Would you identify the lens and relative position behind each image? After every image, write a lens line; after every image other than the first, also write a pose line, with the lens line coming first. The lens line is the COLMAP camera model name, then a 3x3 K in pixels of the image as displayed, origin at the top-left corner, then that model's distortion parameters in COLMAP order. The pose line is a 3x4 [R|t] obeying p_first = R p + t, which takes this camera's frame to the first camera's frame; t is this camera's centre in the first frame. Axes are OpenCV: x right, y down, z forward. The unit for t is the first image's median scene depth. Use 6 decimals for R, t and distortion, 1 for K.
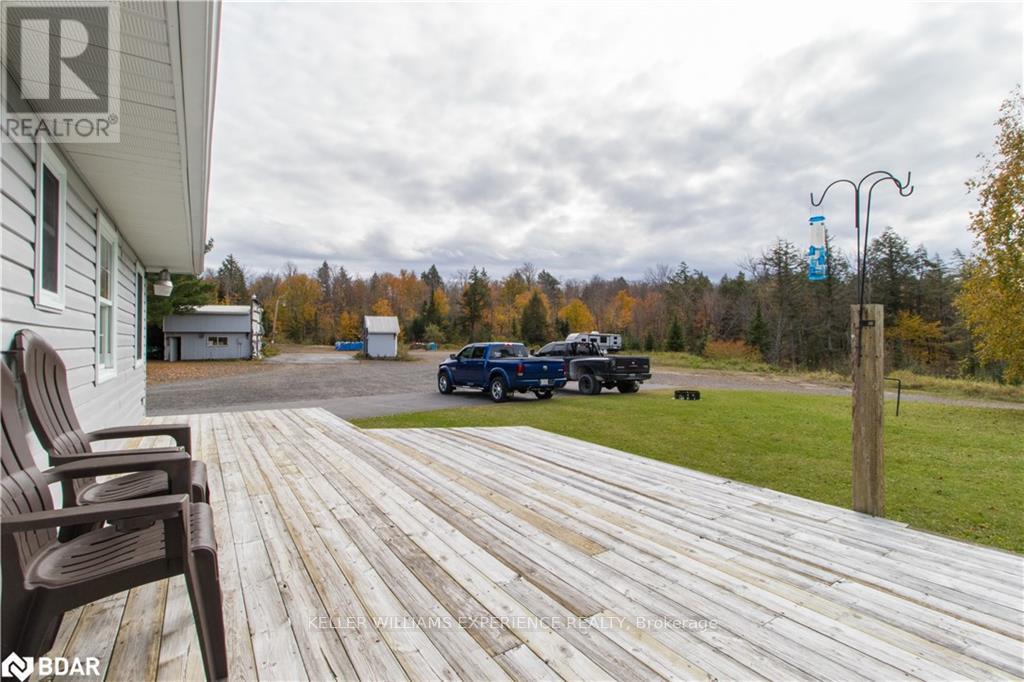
lens RADIAL K [[477.3, 0, 512.0], [0, 477.3, 341.0], [0, 0, 1]] dist [0.000791, -0.000013]
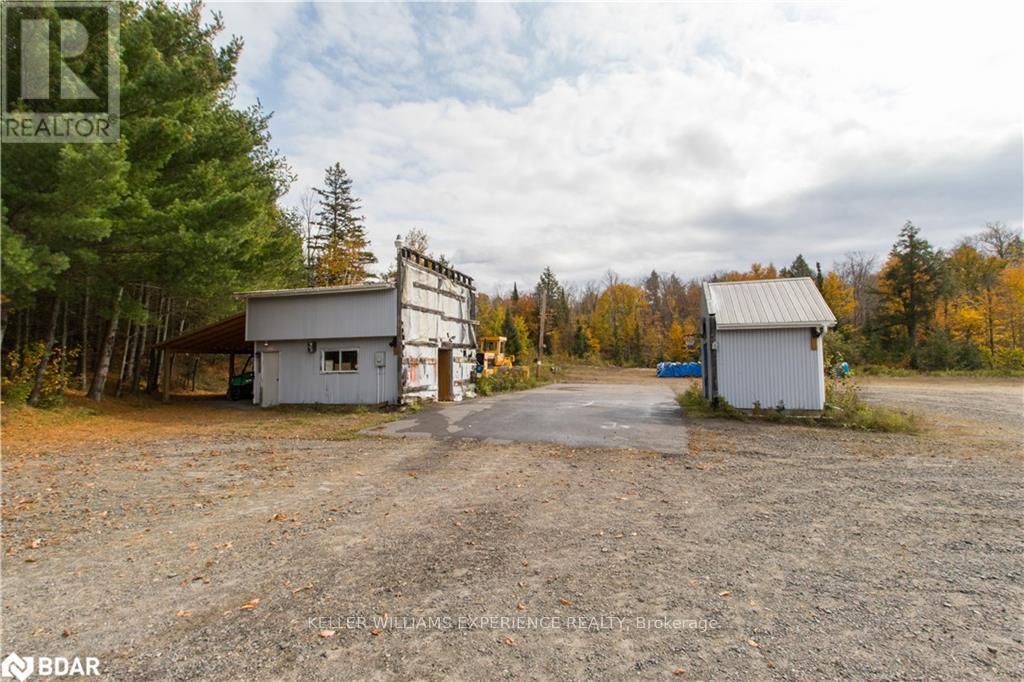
lens RADIAL K [[468.2, 0, 506.7], [0, 468.2, 330.9], [0, 0, 1]] dist [0.000465, -0.000232]
pose [[0.765643, -0.052971, -0.641081, -0.206964], [0.008458, 0.997347, -0.072307, 0.004445], [0.643210, 0.049939, 0.764060, 0.667347]]
